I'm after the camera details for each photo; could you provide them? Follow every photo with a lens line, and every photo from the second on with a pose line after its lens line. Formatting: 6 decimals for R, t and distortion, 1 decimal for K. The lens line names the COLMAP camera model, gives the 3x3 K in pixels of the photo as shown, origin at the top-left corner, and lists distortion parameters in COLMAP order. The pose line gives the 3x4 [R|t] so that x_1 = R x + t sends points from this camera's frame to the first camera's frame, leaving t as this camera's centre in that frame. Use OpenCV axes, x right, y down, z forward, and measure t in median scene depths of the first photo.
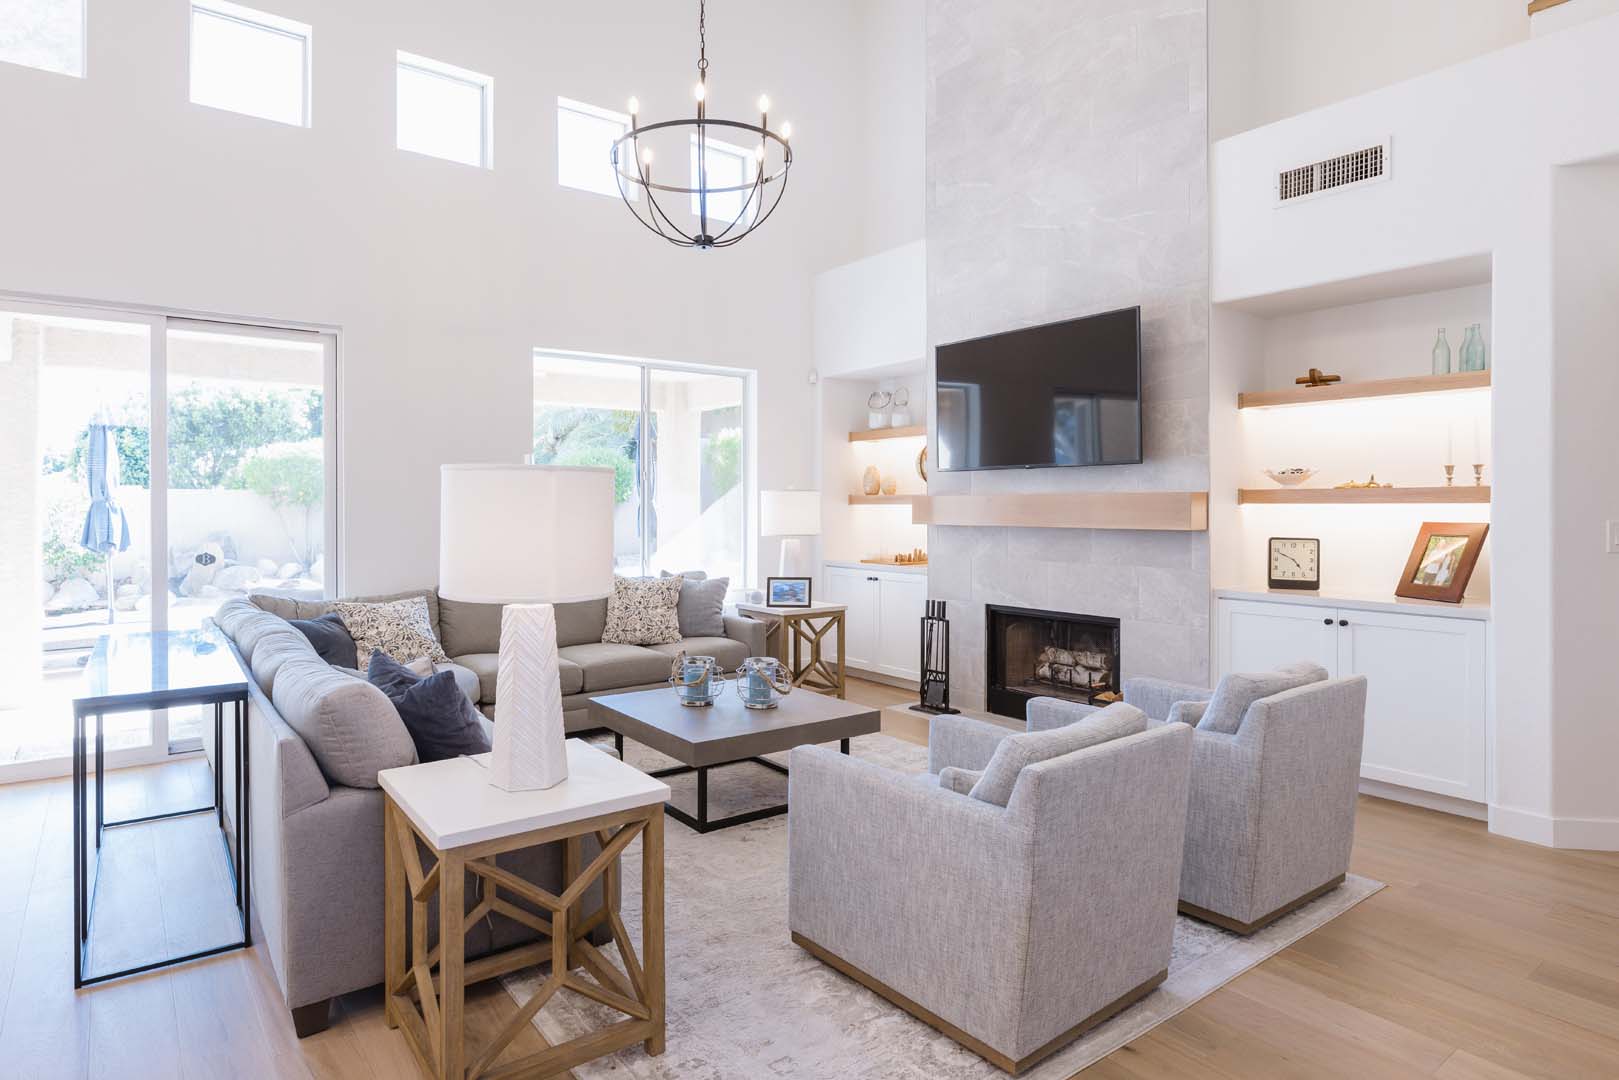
lens RADIAL K [[887.8, 0, 797.7], [0, 887.8, 510.1], [0, 0, 1]] dist [-0.000436, -0.002632]
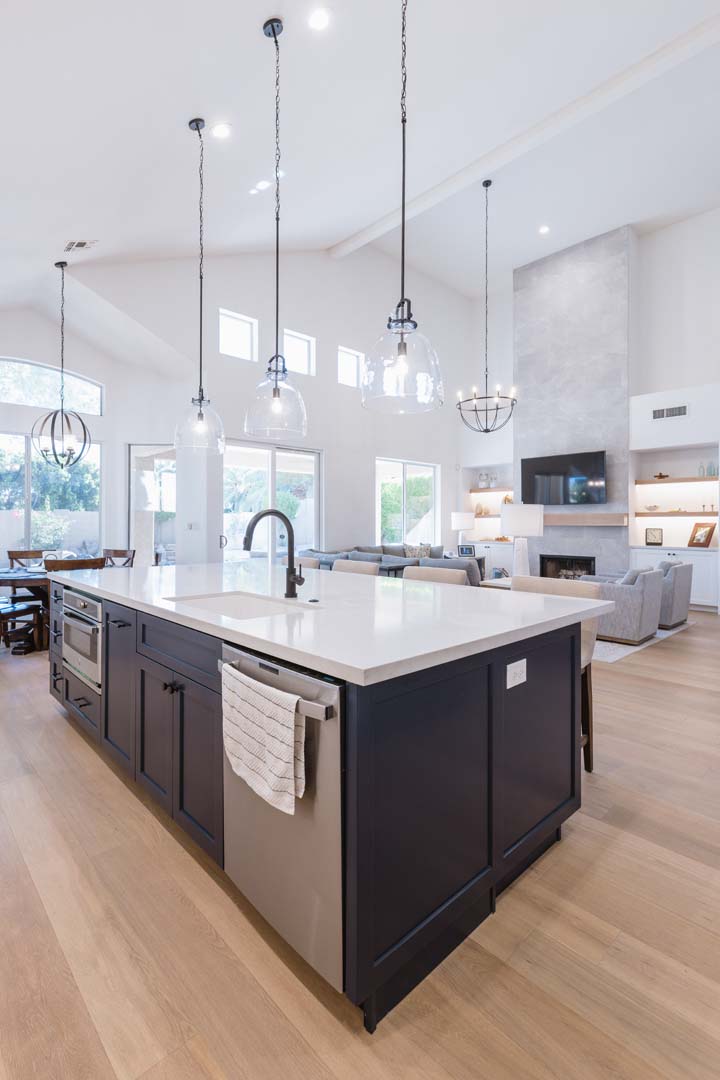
lens RADIAL K [[519.3, 0, 365.9], [0, 519.3, 523.9], [0, 0, 1]] dist [-0.002810, 0.000095]
pose [[0.991158, 0.001379, 0.132677, -0.648020], [-0.000836, 0.999991, -0.004149, 0.024054], [-0.132682, 0.004001, 0.991151, -0.621663]]
